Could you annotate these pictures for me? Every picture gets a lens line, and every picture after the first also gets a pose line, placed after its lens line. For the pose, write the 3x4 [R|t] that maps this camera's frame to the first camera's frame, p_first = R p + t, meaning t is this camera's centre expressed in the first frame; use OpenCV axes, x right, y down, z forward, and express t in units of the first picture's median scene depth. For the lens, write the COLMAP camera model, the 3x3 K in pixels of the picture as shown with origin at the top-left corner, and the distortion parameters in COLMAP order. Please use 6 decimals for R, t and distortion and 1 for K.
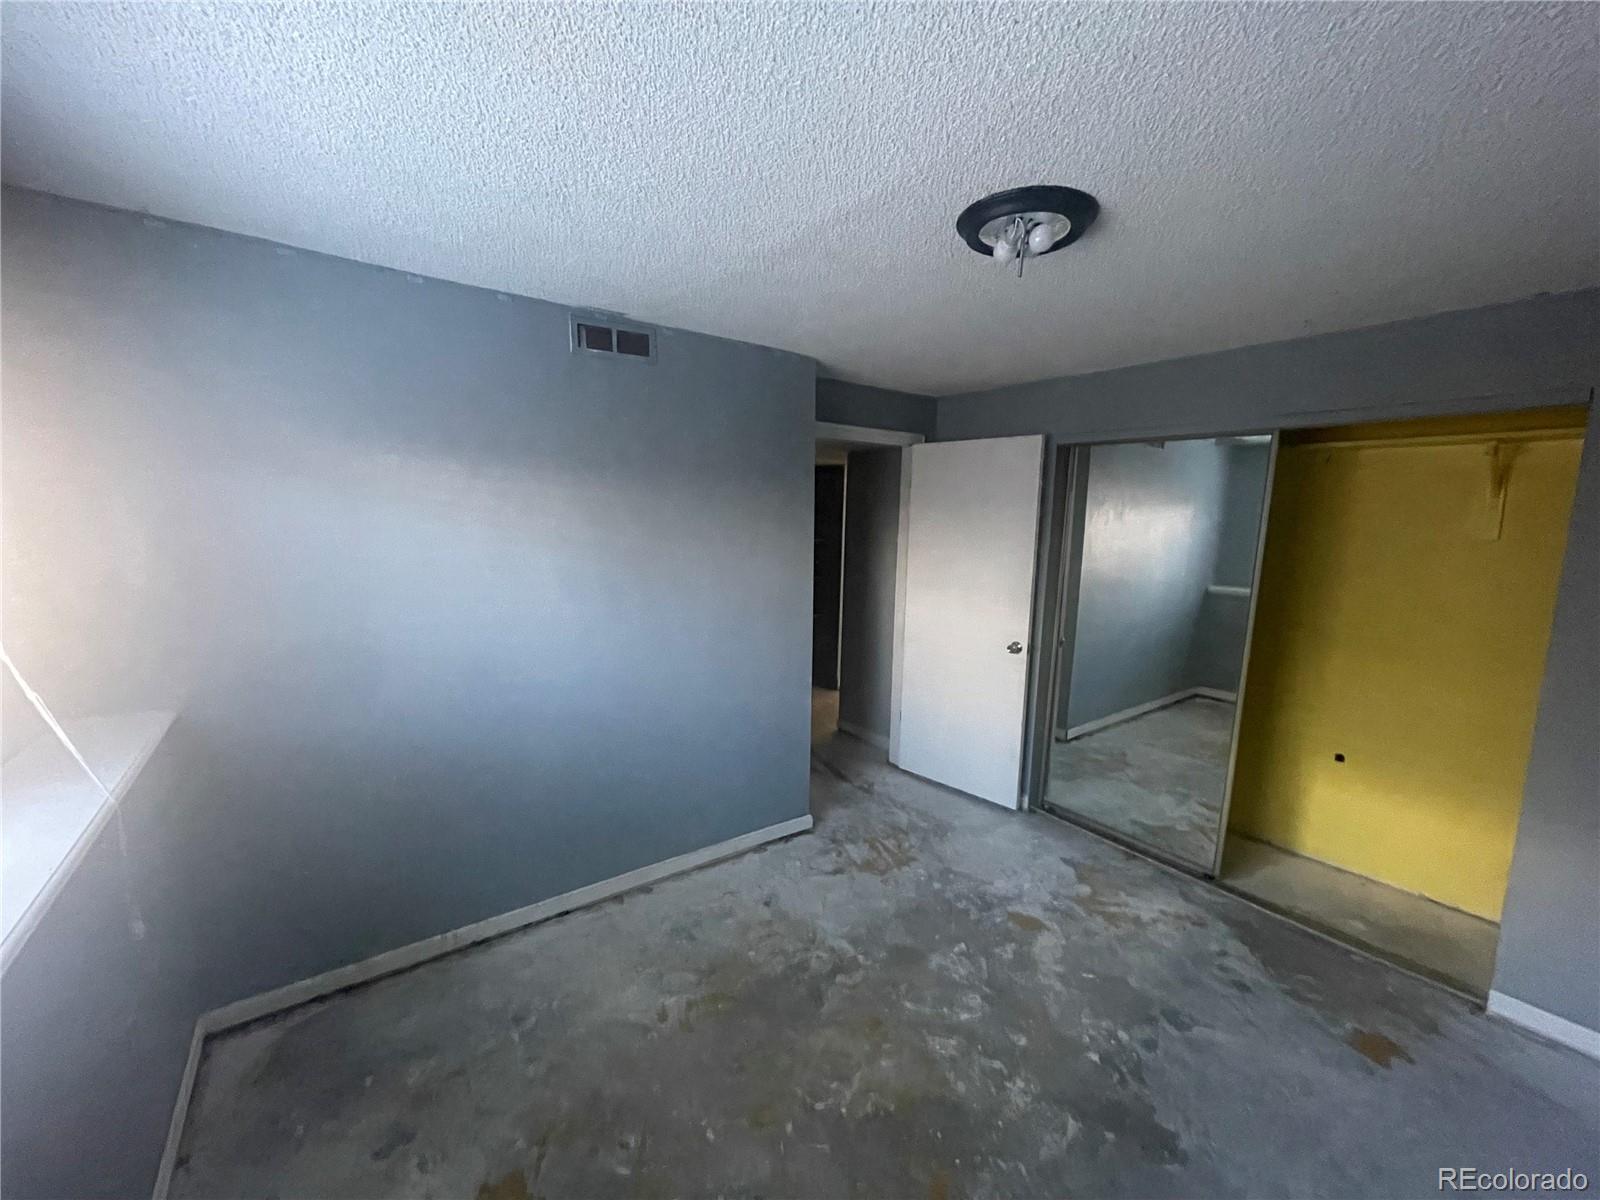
lens RADIAL K [[643.8, 0, 799.5], [0, 643.8, 601.6], [0, 0, 1]] dist [-0.000916, 0.000266]
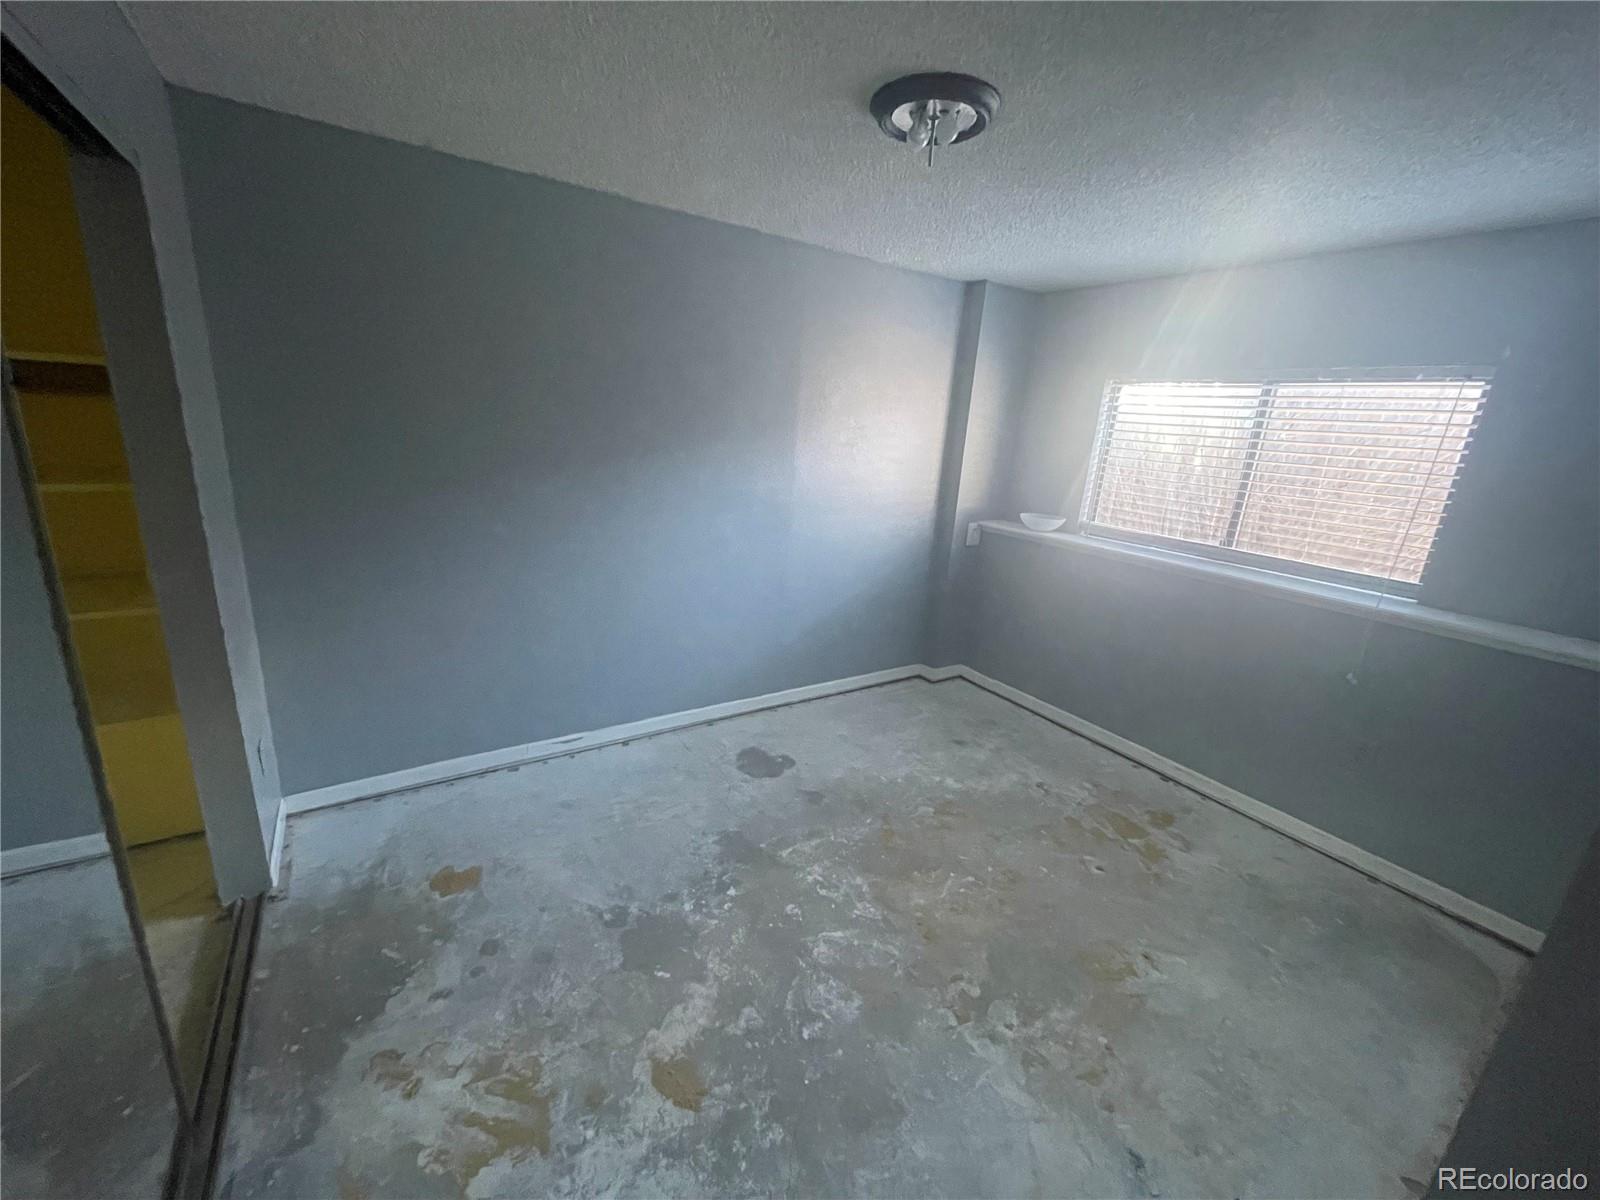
lens RADIAL K [[643.8, 0, 800.8], [0, 643.8, 598.2], [0, 0, 1]] dist [-0.000916, 0.000266]
pose [[-0.994208, -0.103425, 0.029235, 0.303721], [-0.083772, 0.916113, 0.392071, -0.174028], [-0.067333, 0.387351, -0.919470, 1.536449]]
